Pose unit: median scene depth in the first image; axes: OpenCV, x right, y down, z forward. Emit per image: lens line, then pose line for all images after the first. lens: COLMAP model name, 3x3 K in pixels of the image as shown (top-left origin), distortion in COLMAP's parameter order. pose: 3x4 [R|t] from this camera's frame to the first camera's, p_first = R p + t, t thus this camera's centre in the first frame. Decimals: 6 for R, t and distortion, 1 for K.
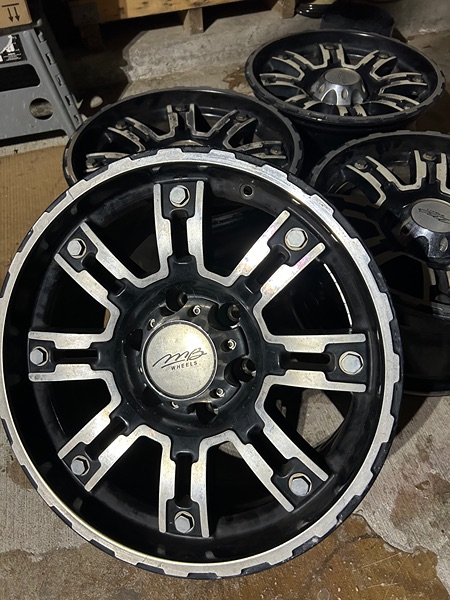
lens RADIAL K [[445.5, 0, 225.0], [0, 445.5, 300.0], [0, 0, 1]] dist [0.052812, -0.061293]
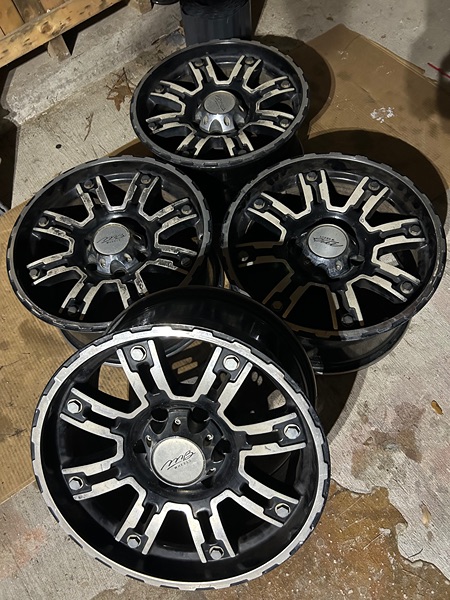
lens RADIAL K [[445.5, 0, 225.0], [0, 445.5, 300.0], [0, 0, 1]] dist [0.052812, -0.061293]
pose [[0.944959, -0.321075, 0.062949, 0.072235], [0.302772, 0.931034, 0.203728, -0.377416], [-0.124019, -0.173456, 0.977002, -0.200309]]
